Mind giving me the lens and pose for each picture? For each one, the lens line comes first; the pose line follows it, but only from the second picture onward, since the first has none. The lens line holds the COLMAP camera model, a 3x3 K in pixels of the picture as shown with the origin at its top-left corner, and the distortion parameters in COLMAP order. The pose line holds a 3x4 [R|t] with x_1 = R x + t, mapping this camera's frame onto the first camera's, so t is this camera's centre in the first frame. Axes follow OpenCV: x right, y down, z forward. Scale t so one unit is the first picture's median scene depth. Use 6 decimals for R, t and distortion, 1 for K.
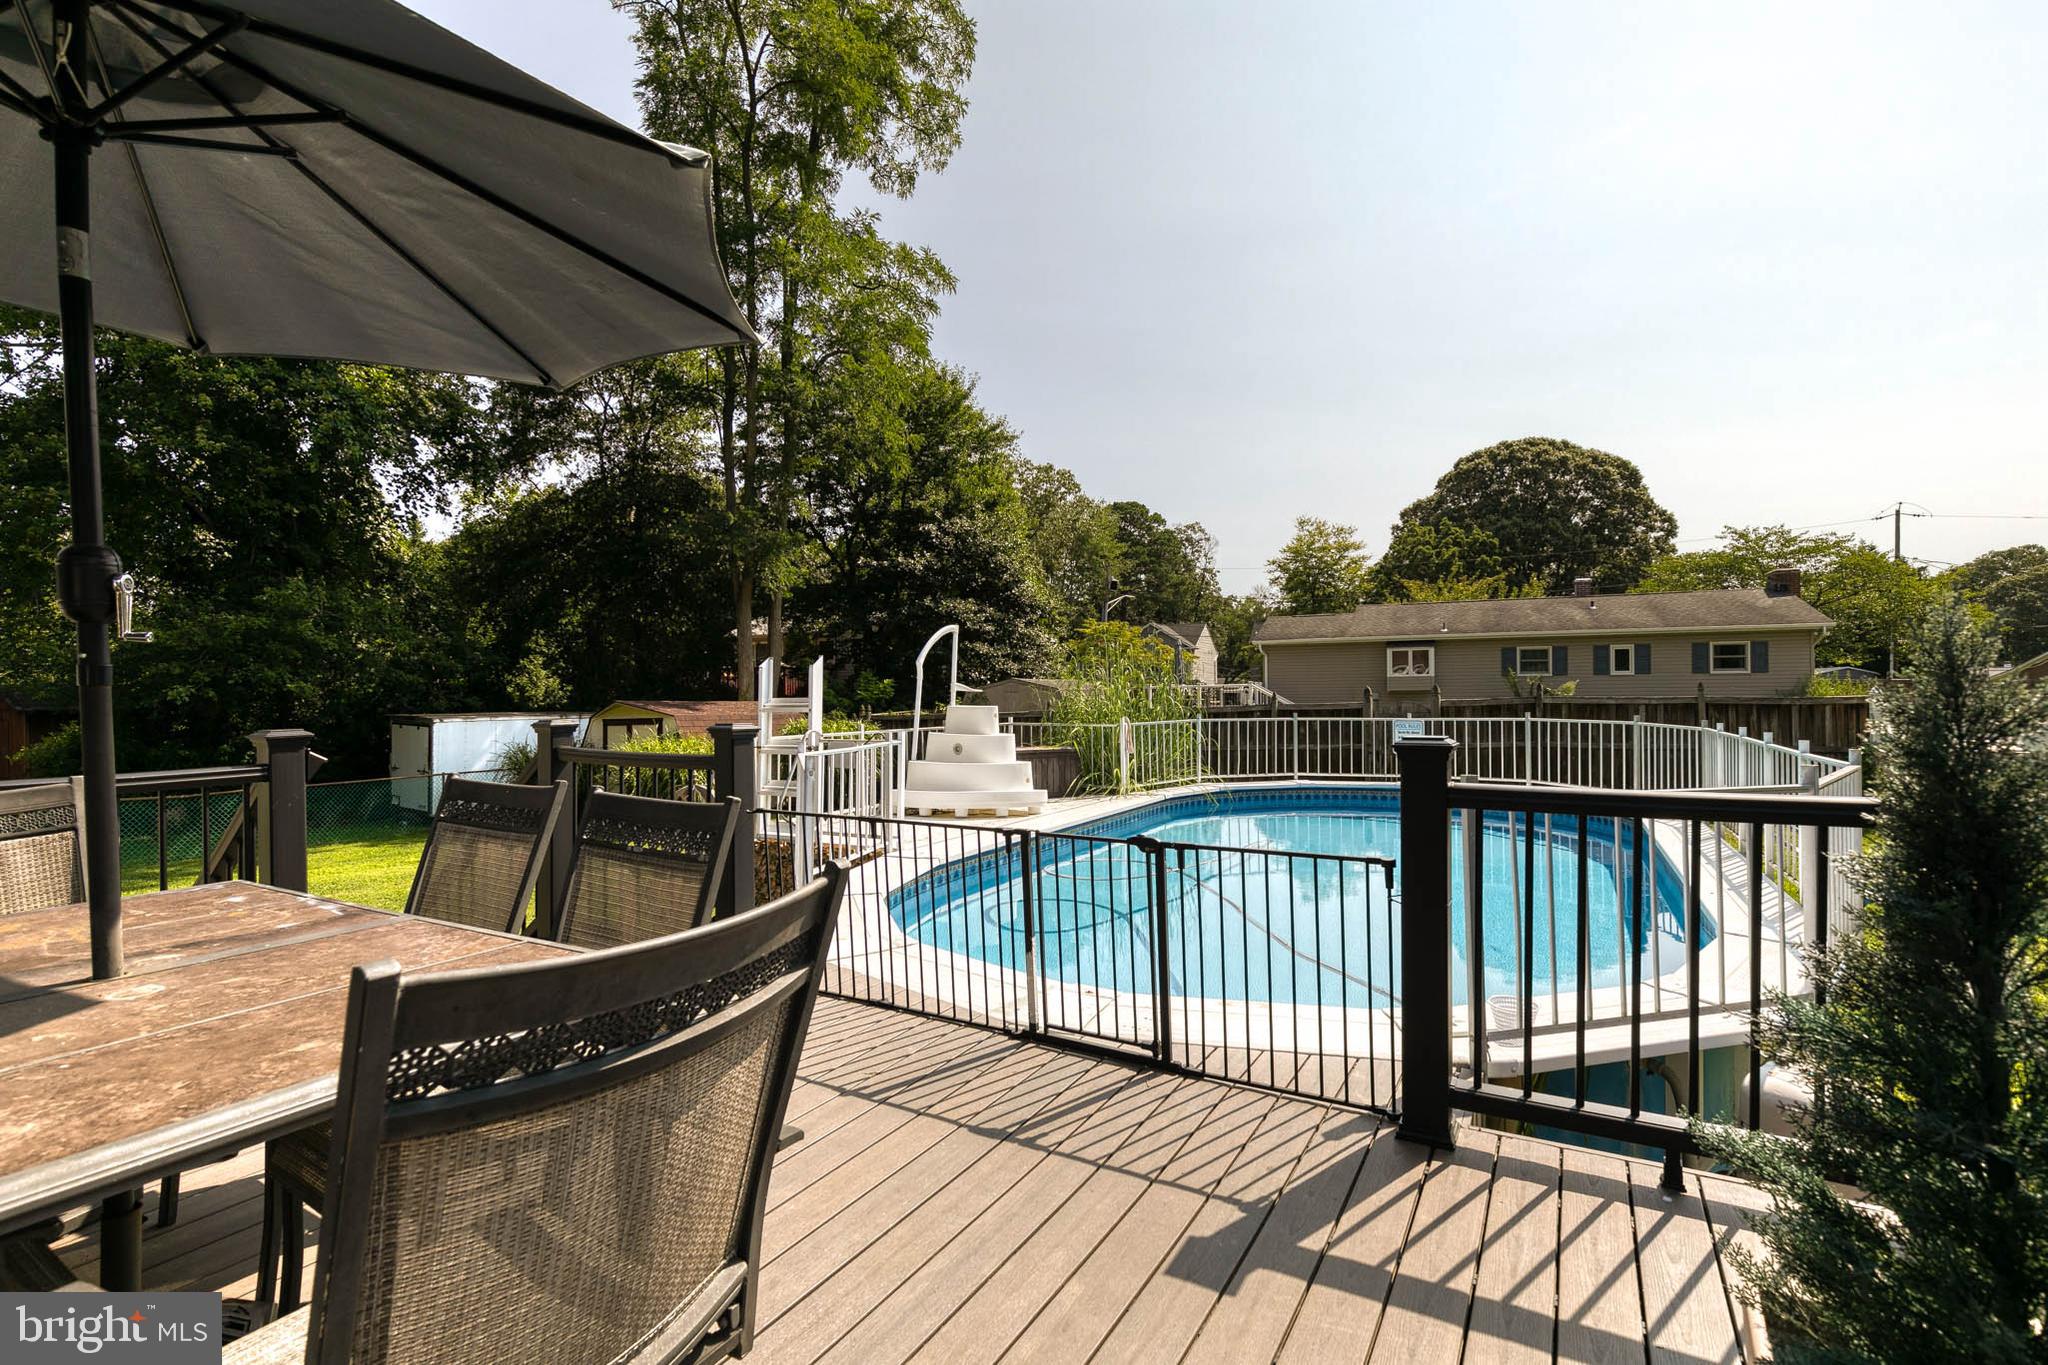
lens RADIAL K [[930.3, 0, 1028.3], [0, 930.3, 696.5], [0, 0, 1]] dist [0.000784, -0.000109]
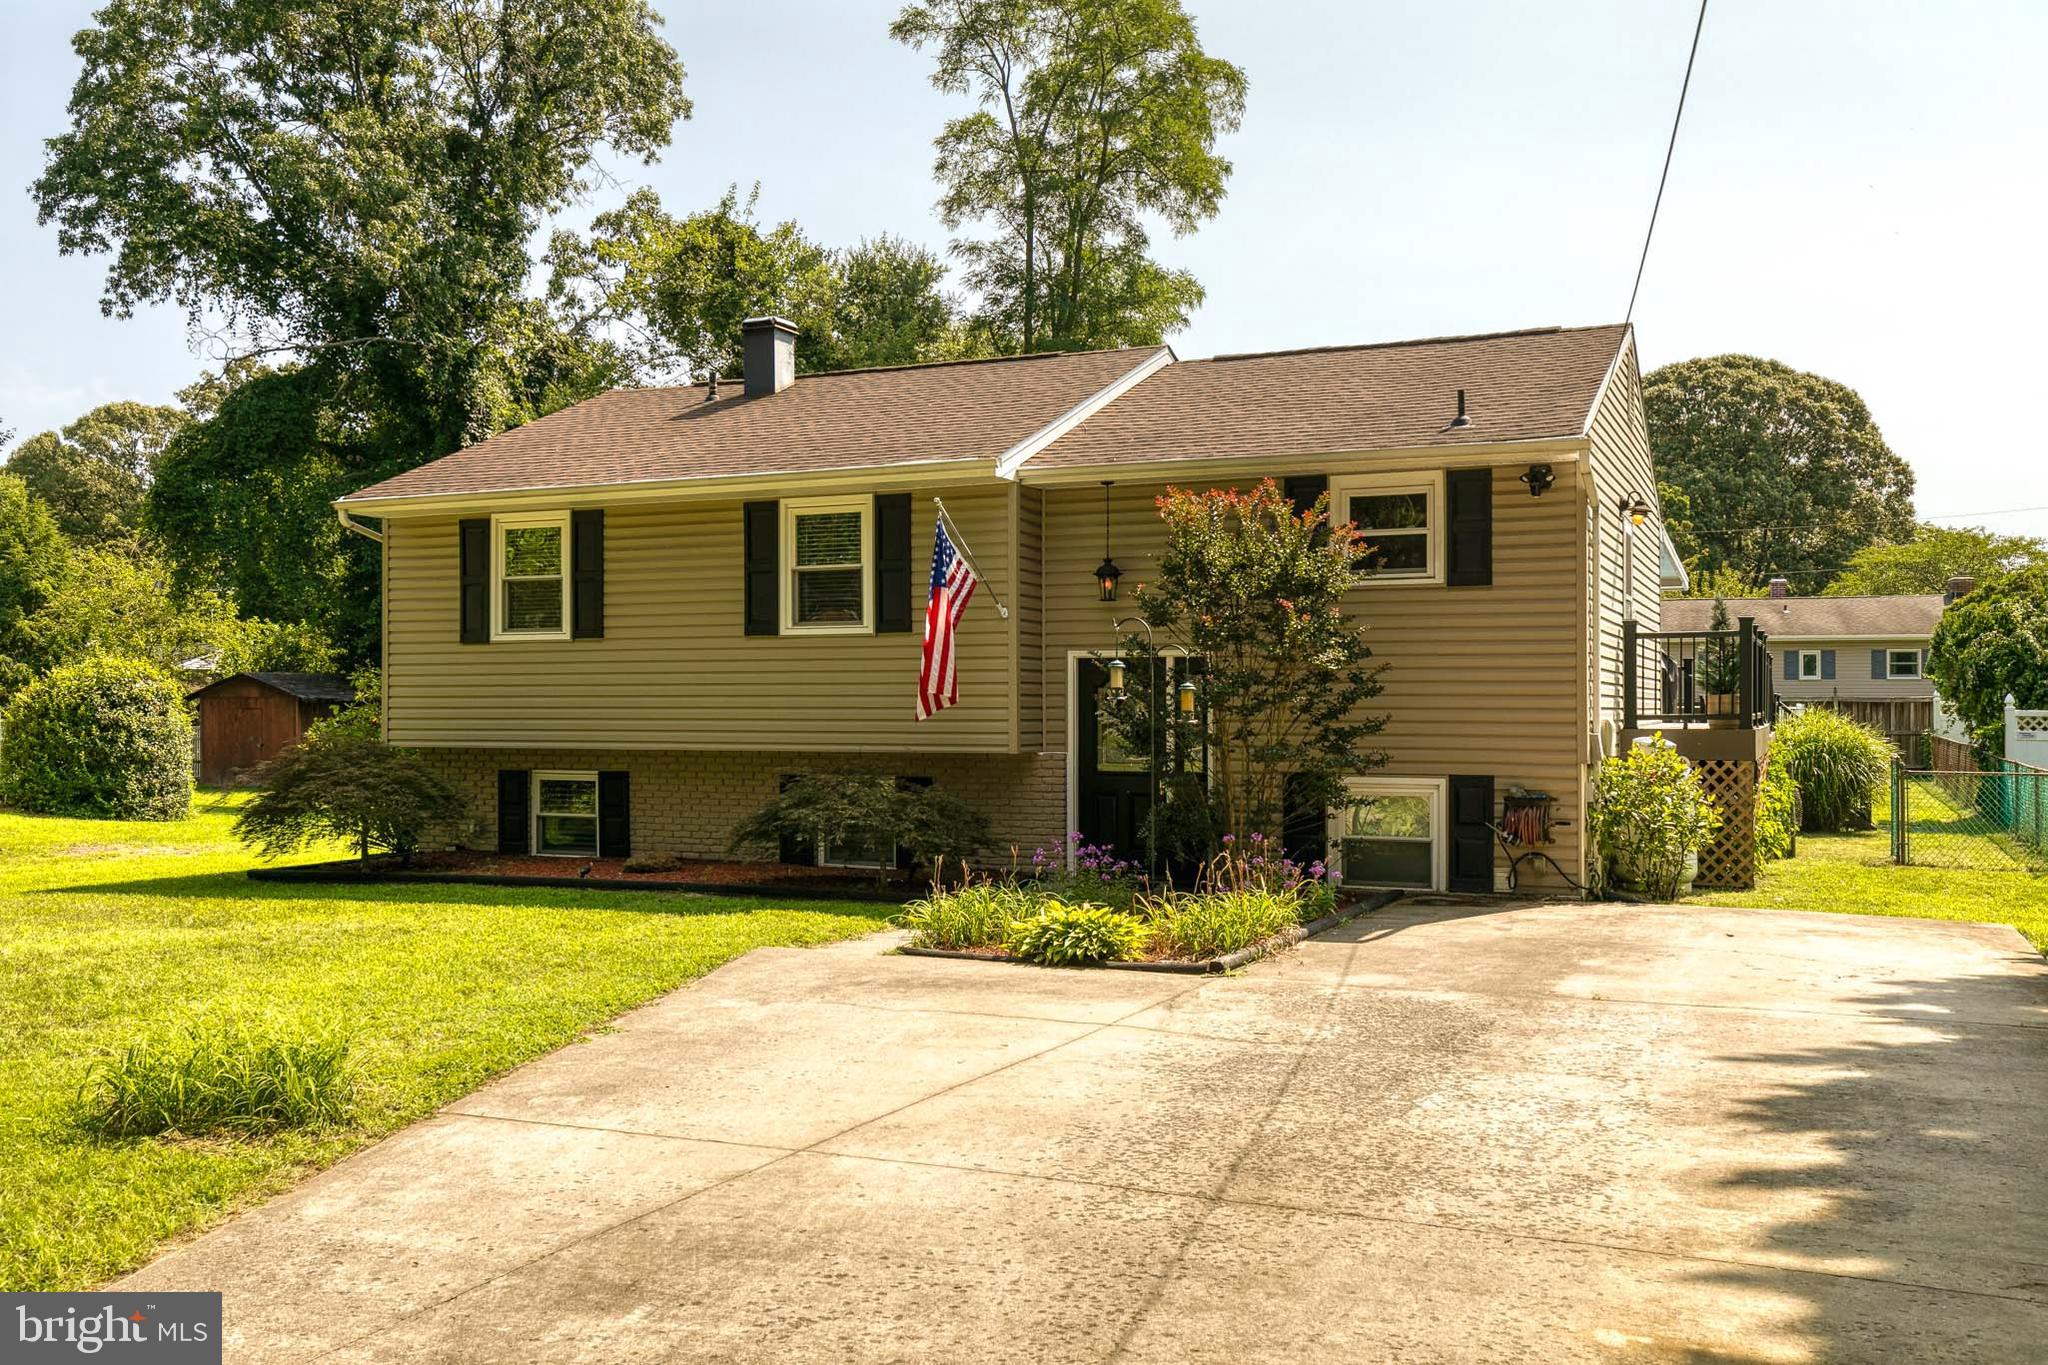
lens RADIAL K [[1856.0, 0, 1024.0], [0, 1856.0, 682.5], [0, 0, 1]] dist [0.004875, 0.001465]
pose [[0.991578, 0.010163, 0.129111, -0.471541], [-0.008511, 0.999875, -0.013336, 0.014135], [-0.129231, 0.012125, 0.991540, -0.893735]]
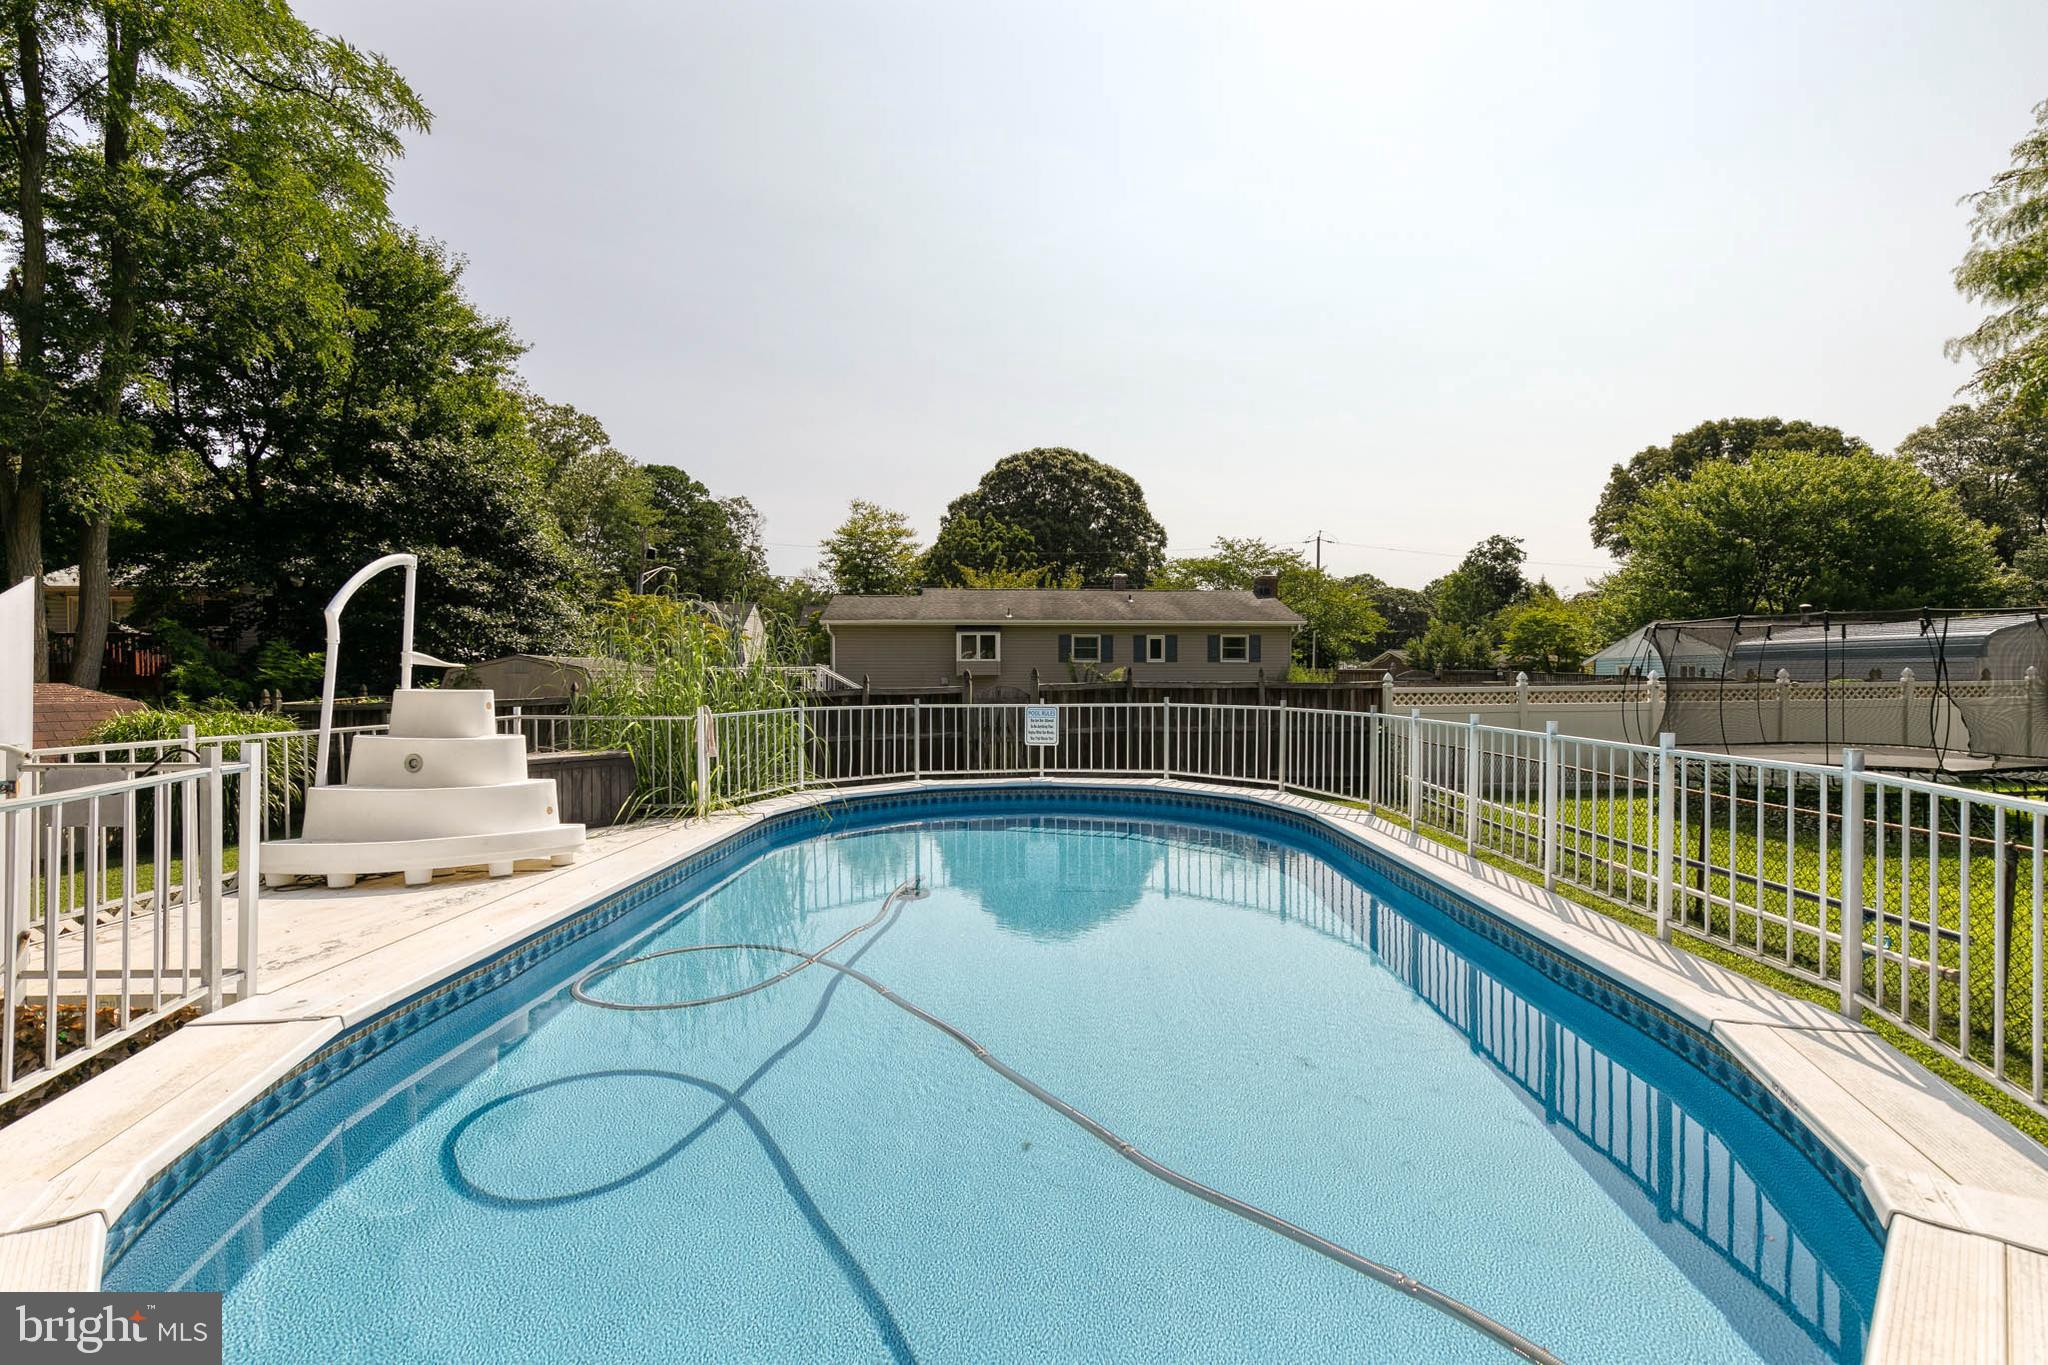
lens RADIAL K [[924.0, 0, 1042.5], [0, 924.0, 691.2], [0, 0, 1]] dist [0.005392, -0.000328]
pose [[0.878421, -0.000415, 0.477887, -0.002285], [-0.004563, 0.999947, 0.009255, 0.001301], [-0.477865, -0.010310, 0.878373, 0.101392]]
